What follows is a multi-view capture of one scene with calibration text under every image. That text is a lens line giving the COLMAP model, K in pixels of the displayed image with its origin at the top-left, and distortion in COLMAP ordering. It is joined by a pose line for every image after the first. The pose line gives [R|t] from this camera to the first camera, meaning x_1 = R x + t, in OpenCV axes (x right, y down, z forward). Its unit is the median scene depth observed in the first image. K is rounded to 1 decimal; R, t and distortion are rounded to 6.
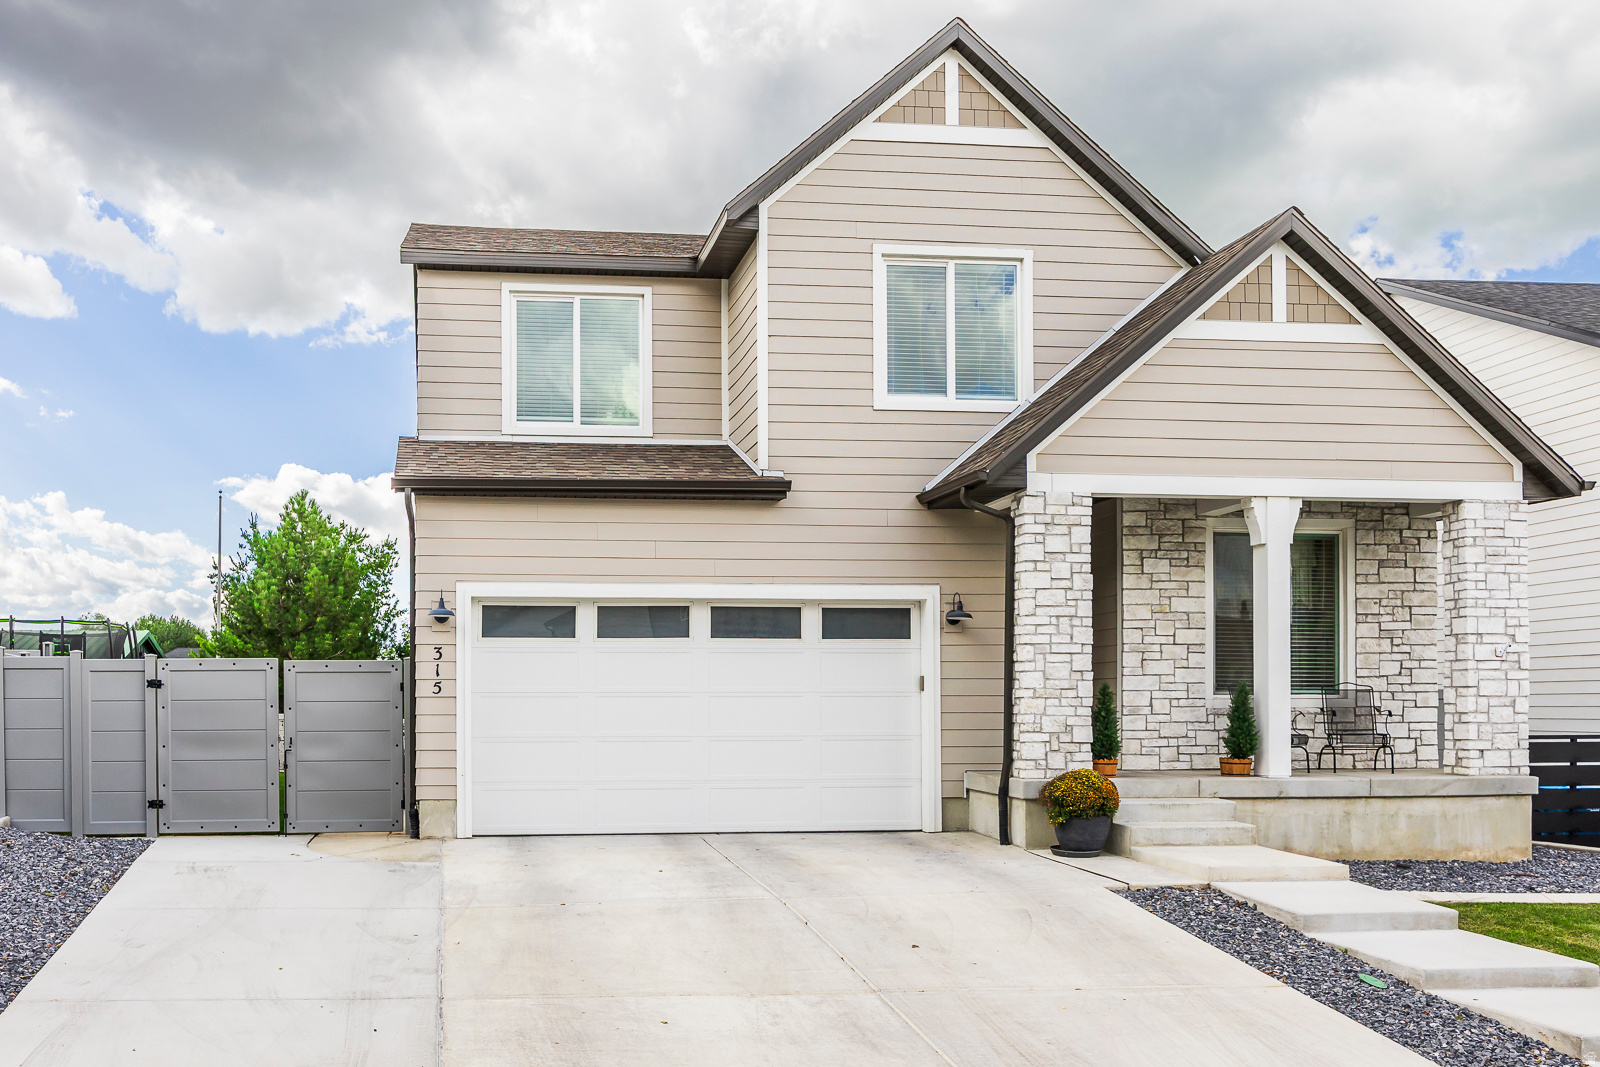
lens RADIAL K [[1215.0, 0, 689.1], [0, 1215.0, 525.0], [0, 0, 1]] dist [0.007419, 0.011473]
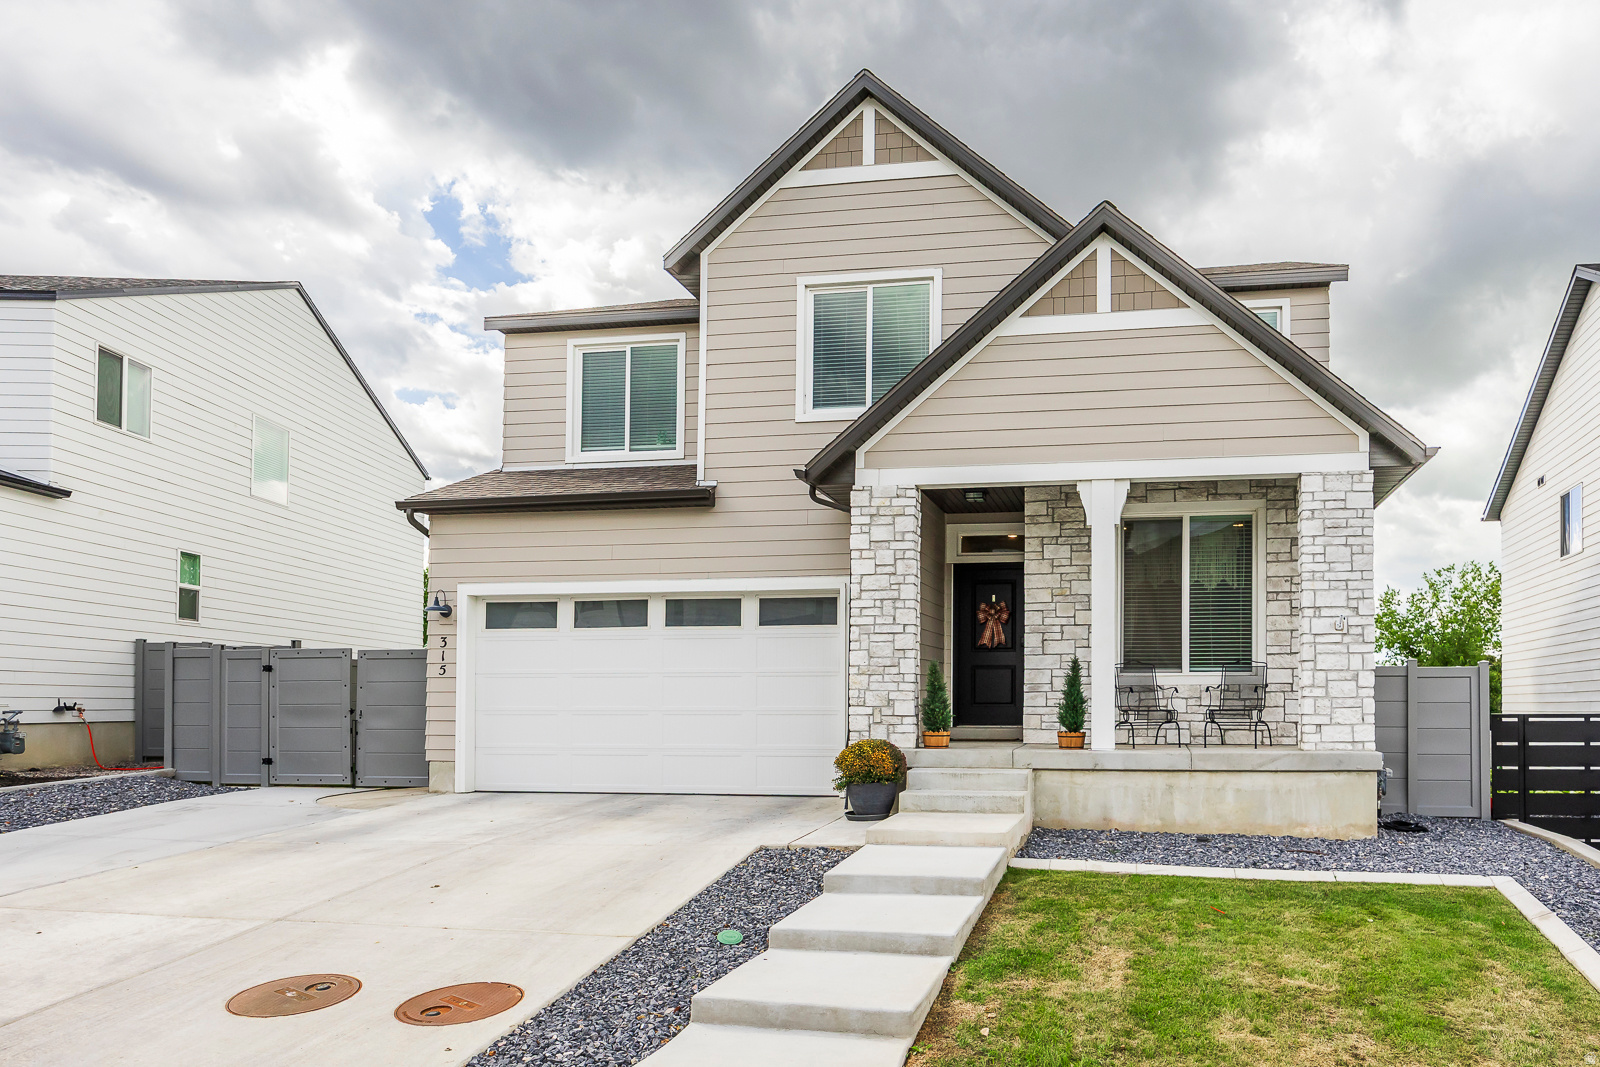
lens RADIAL K [[1009.6, 0, 798.7], [0, 1009.6, 529.7], [0, 0, 1]] dist [0.007146, 0.005089]
pose [[0.969136, -0.039726, -0.243306, 0.390200], [0.036599, 0.999179, -0.017357, 0.022062], [0.243796, 0.007917, 0.969794, 0.089536]]
